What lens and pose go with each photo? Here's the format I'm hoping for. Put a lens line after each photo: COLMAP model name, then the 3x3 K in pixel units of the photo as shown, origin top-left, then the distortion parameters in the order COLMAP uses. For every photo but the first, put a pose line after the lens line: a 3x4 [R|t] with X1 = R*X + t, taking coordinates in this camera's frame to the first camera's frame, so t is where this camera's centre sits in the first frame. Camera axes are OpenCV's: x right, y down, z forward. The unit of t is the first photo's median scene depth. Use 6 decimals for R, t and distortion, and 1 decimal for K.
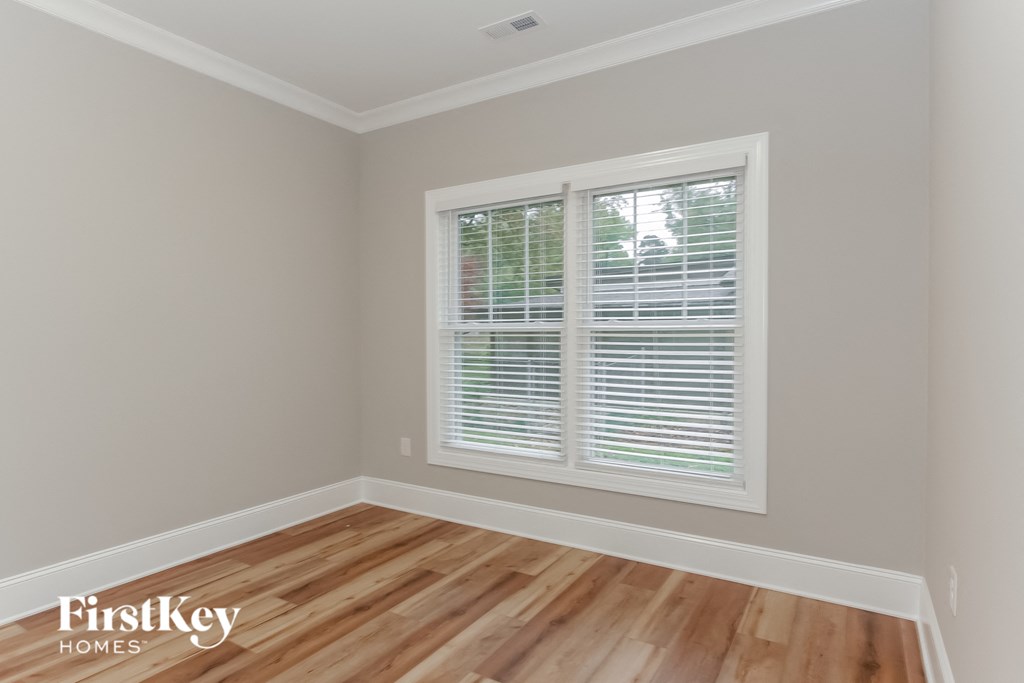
lens RADIAL K [[564.6, 0, 512.3], [0, 564.6, 345.4], [0, 0, 1]] dist [-0.004450, 0.000387]
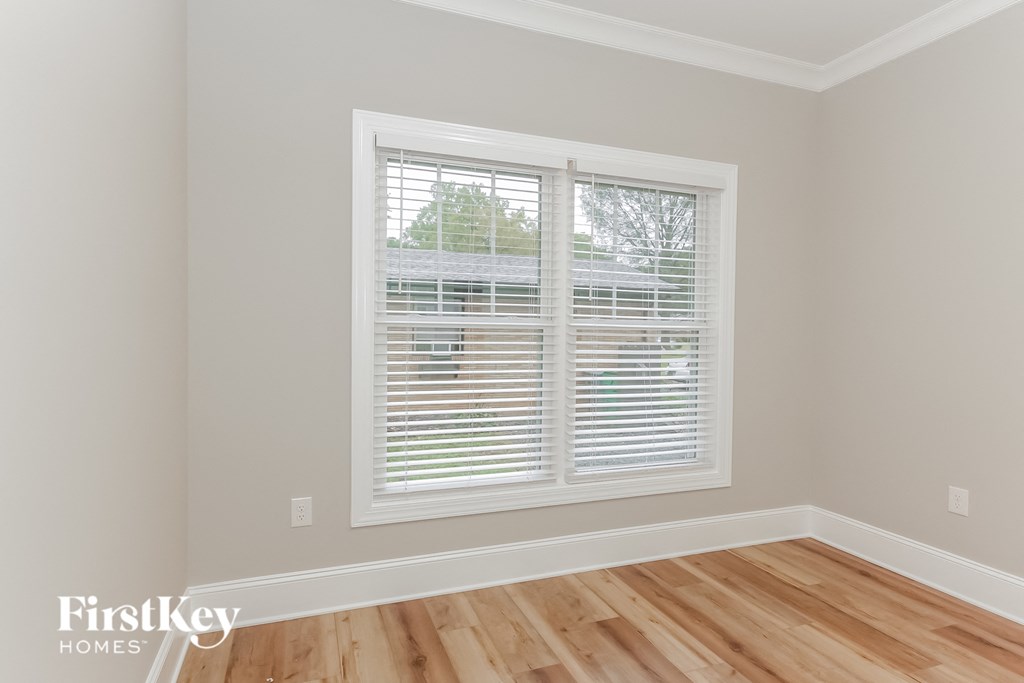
lens RADIAL K [[556.5, 0, 512.0], [0, 556.5, 341.5], [0, 0, 1]] dist [0.011734, 0.000087]
pose [[0.612505, -0.007602, 0.790430, -0.683081], [0.000801, 0.999959, 0.008996, -0.015153], [-0.790466, -0.004877, 0.612486, 0.576227]]
